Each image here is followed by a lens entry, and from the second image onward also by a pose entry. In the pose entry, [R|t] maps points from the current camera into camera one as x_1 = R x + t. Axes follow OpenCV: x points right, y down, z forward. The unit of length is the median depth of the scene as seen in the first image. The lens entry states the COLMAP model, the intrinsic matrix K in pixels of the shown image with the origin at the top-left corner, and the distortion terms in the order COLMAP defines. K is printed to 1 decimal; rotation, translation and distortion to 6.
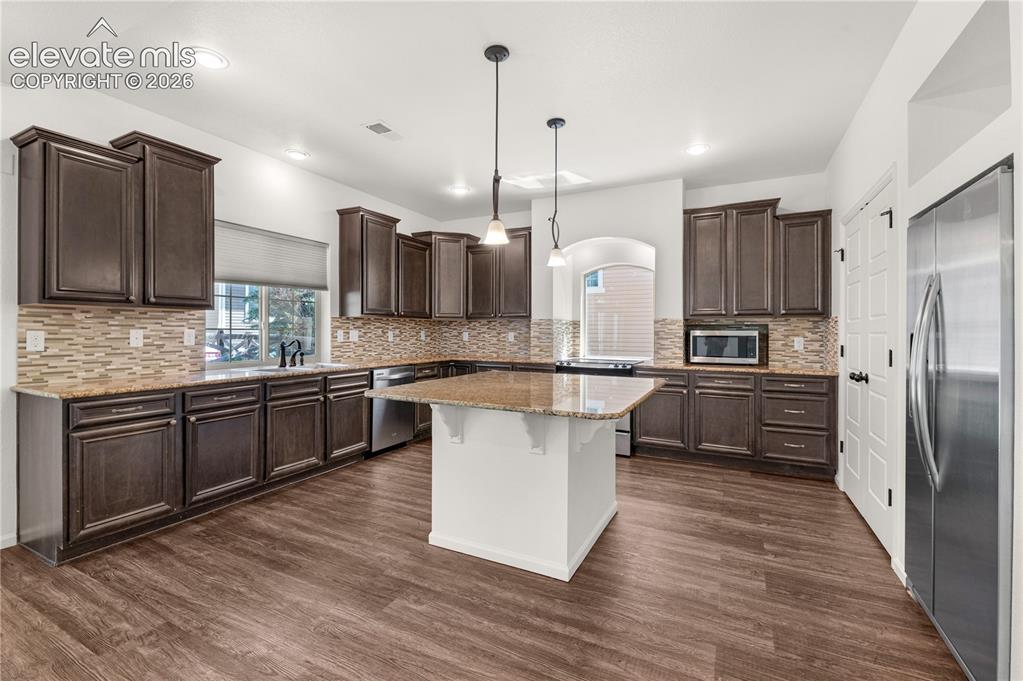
lens RADIAL K [[446.2, 0, 504.0], [0, 446.2, 333.5], [0, 0, 1]] dist [0.007637, -0.002100]
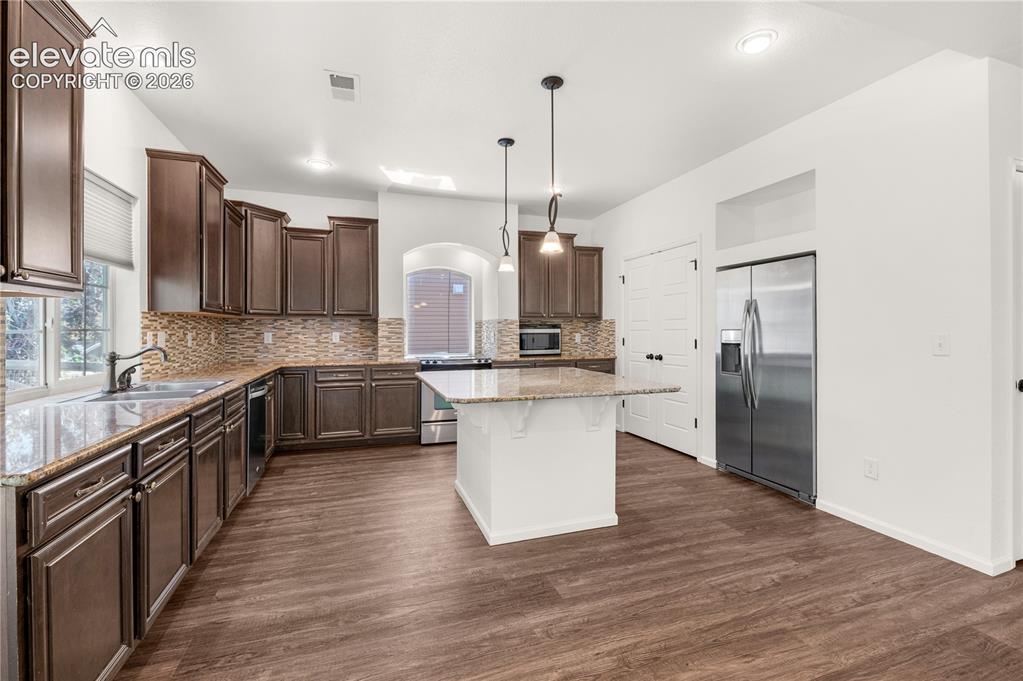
lens RADIAL K [[446.2, 0, 513.0], [0, 446.2, 332.1], [0, 0, 1]] dist [0.007637, -0.002100]
pose [[0.694573, -0.010170, 0.719351, -0.594466], [0.011099, 0.999933, 0.003420, -0.003579], [-0.719337, 0.005609, 0.694639, 0.194225]]
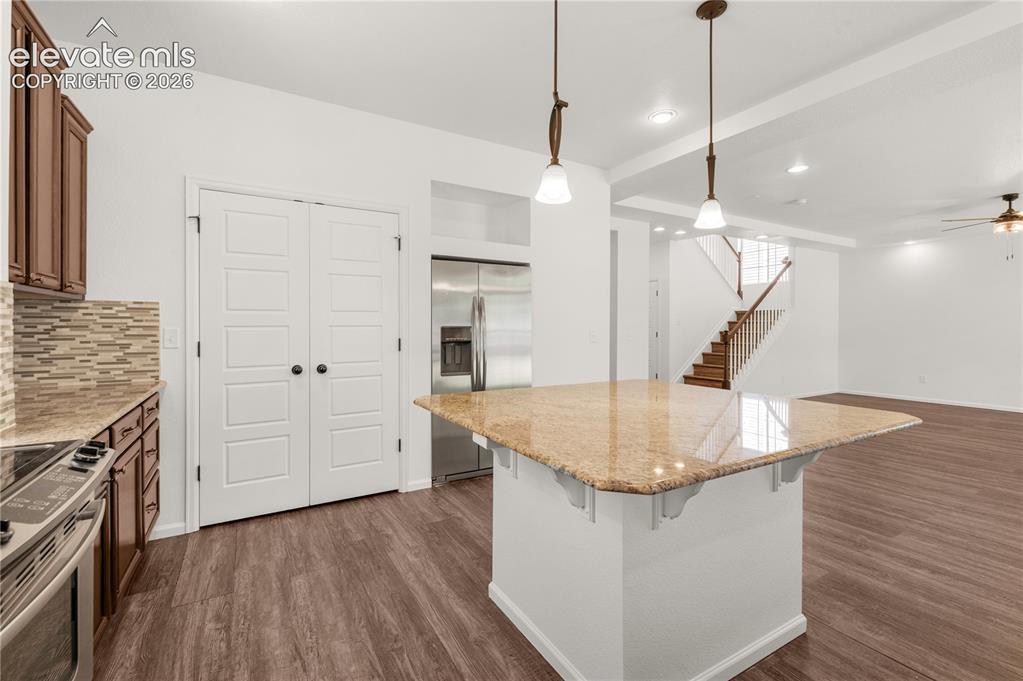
lens RADIAL K [[446.2, 0, 518.5], [0, 446.2, 315.1], [0, 0, 1]] dist [0.007637, -0.002100]
pose [[-0.848182, 0.005502, 0.529676, -0.117938], [-0.003059, 0.999879, -0.015285, -0.008967], [-0.529696, -0.014584, -0.848062, 1.310085]]
